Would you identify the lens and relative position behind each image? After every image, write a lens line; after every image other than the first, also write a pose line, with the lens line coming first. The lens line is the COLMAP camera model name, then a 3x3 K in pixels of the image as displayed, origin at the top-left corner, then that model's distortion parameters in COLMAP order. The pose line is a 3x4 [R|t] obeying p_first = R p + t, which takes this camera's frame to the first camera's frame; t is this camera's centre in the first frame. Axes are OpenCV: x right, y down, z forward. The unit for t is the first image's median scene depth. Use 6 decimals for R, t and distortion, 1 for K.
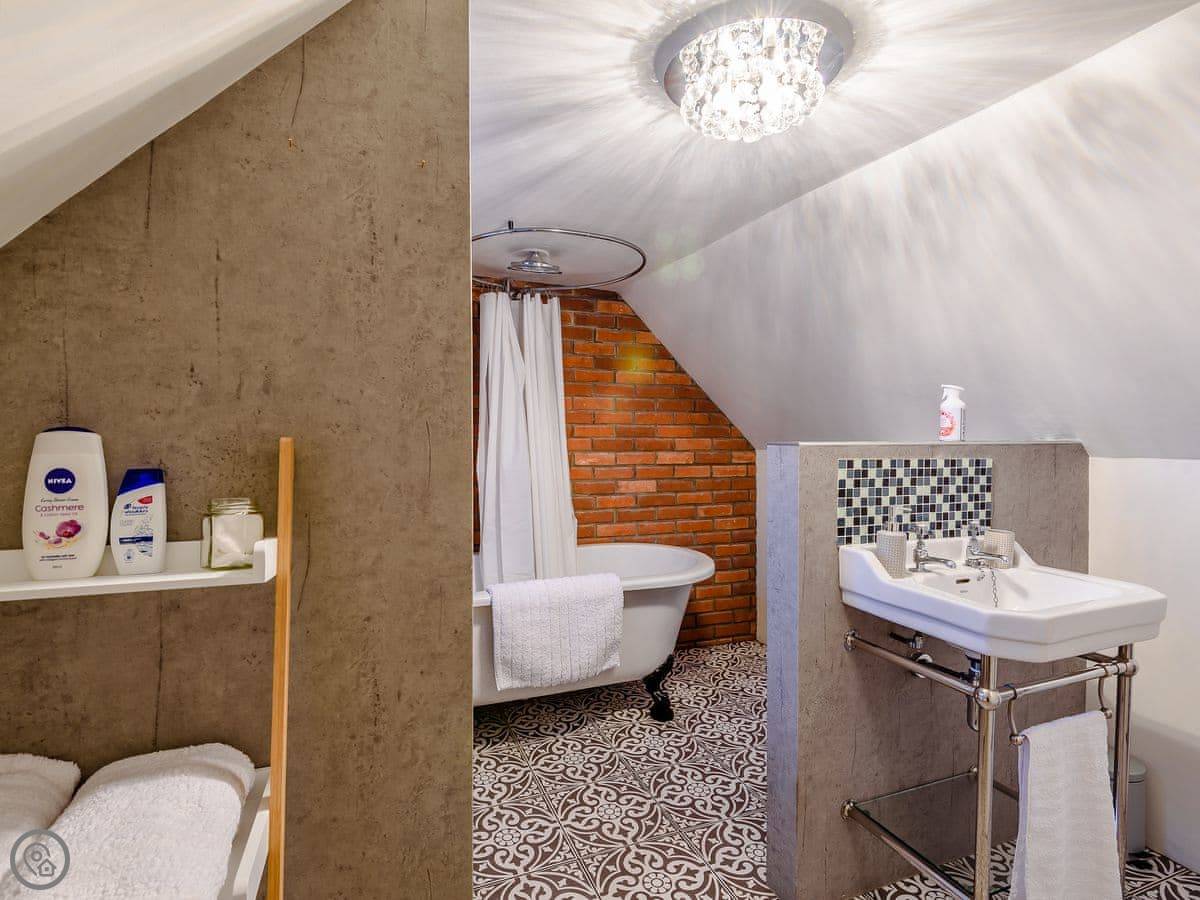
lens RADIAL K [[621.7, 0, 577.1], [0, 621.7, 423.2], [0, 0, 1]] dist [0.026183, -0.016803]
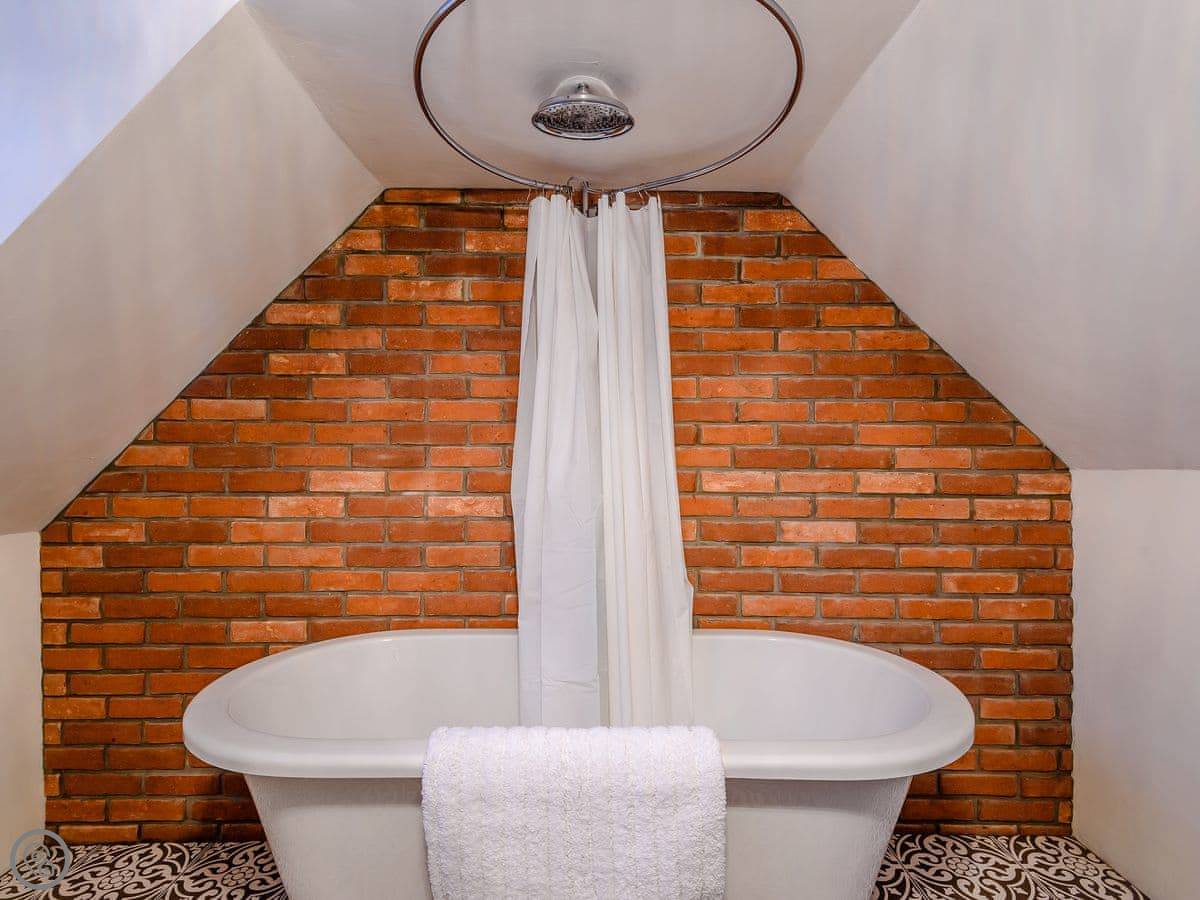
lens RADIAL K [[621.7, 0, 577.1], [0, 621.7, 423.2], [0, 0, 1]] dist [0.026183, -0.016803]
pose [[0.935441, -0.001613, -0.353479, 0.089626], [0.004707, 0.999958, 0.007896, -0.002833], [0.353452, -0.009050, 0.935409, 0.380353]]
